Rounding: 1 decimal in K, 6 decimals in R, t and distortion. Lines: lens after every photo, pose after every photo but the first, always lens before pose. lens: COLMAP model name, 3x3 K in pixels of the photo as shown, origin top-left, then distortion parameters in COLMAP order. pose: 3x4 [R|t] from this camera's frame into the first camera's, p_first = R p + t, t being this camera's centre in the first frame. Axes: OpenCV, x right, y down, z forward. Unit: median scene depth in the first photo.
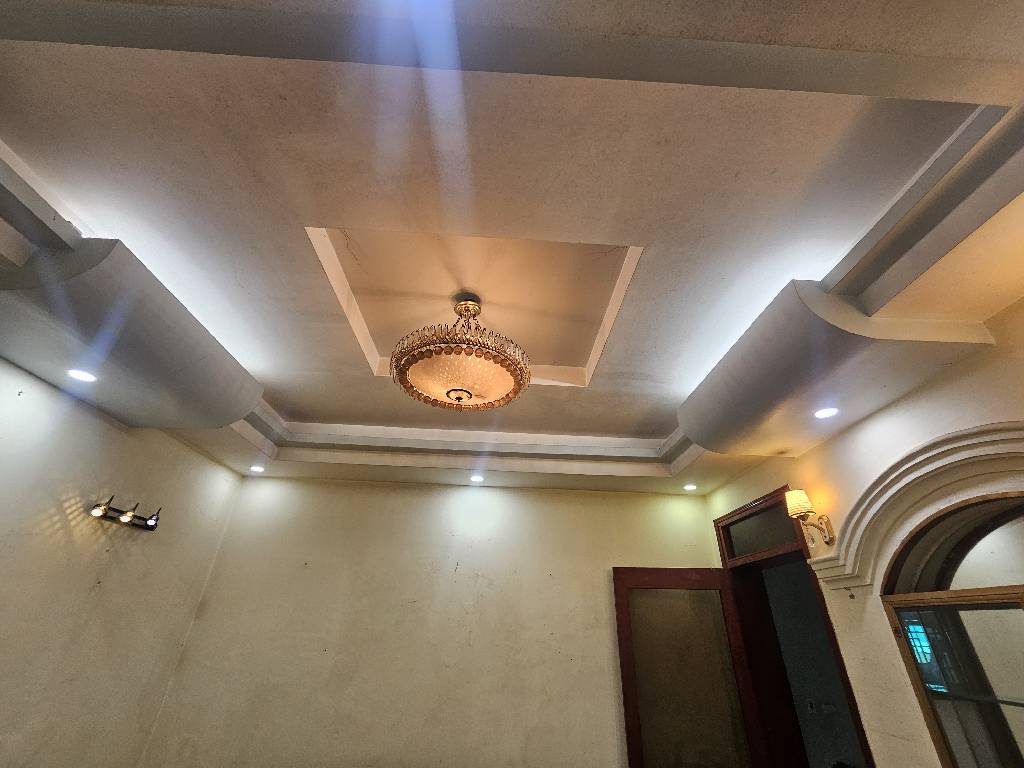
lens RADIAL K [[429.2, 0, 510.4], [0, 429.2, 381.9], [0, 0, 1]] dist [0.003948, 0.000325]
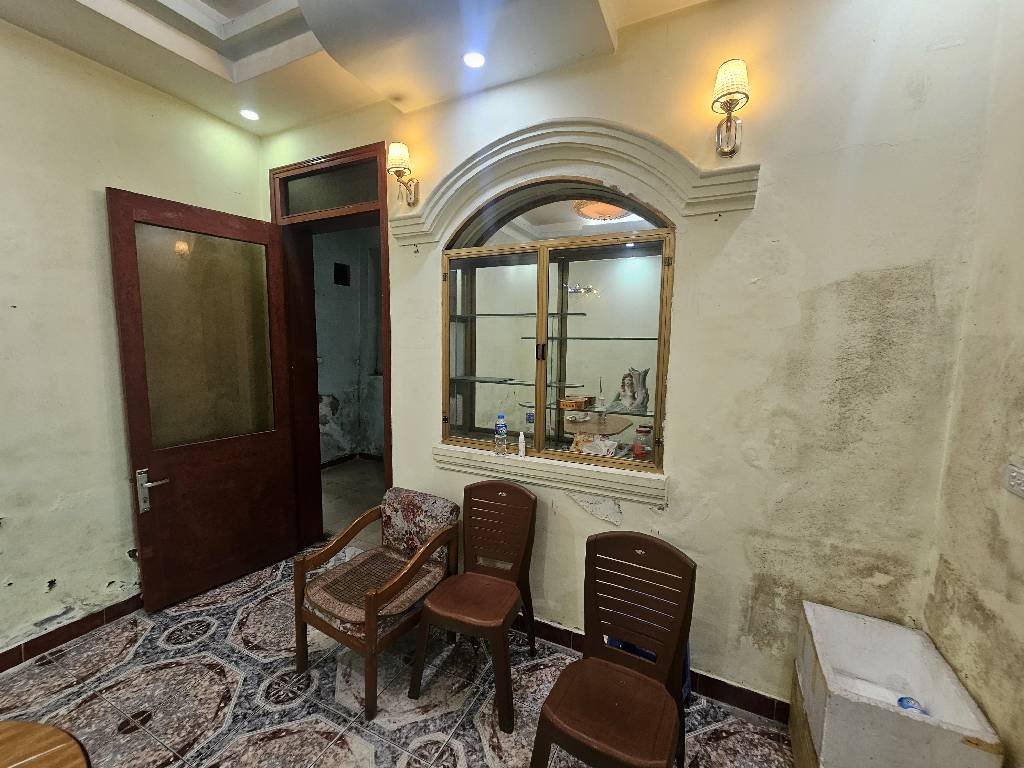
lens RADIAL K [[429.2, 0, 510.4], [0, 429.2, 381.9], [0, 0, 1]] dist [0.003948, 0.000325]
pose [[0.470071, -0.114009, 0.875235, -0.107937], [-0.433827, 0.833728, 0.341602, 0.265870], [-0.768653, -0.540278, 0.342451, 0.217451]]
